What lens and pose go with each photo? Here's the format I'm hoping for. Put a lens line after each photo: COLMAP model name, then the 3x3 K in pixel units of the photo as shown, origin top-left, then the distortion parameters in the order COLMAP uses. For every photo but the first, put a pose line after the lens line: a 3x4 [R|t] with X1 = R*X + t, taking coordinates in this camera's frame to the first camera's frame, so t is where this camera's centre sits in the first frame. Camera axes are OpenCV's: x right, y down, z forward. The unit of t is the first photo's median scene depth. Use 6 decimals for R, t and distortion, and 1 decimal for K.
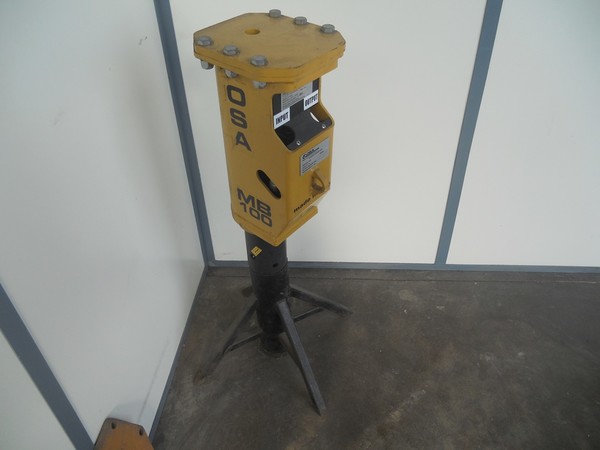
lens RADIAL K [[460.6, 0, 300.9], [0, 460.6, 188.3], [0, 0, 1]] dist [-0.051494, 0.009561]
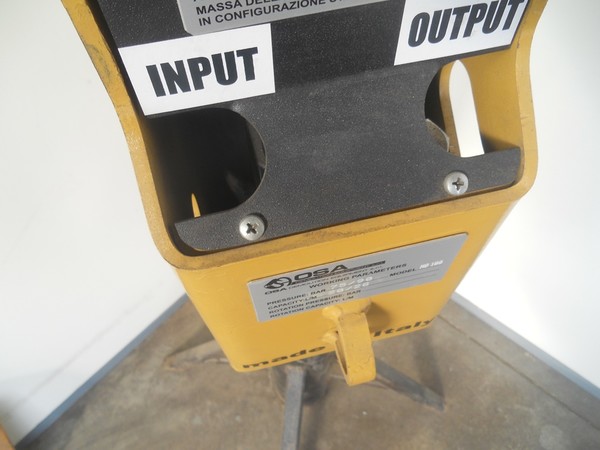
lens RADIAL K [[460.6, 0, 300.9], [0, 460.6, 188.3], [0, 0, 1]] dist [-0.051494, 0.009561]
pose [[0.795548, 0.488702, -0.358155, 0.048059], [-0.357080, 0.855724, 0.374474, -0.130803], [0.489487, -0.170022, 0.855275, 0.587255]]
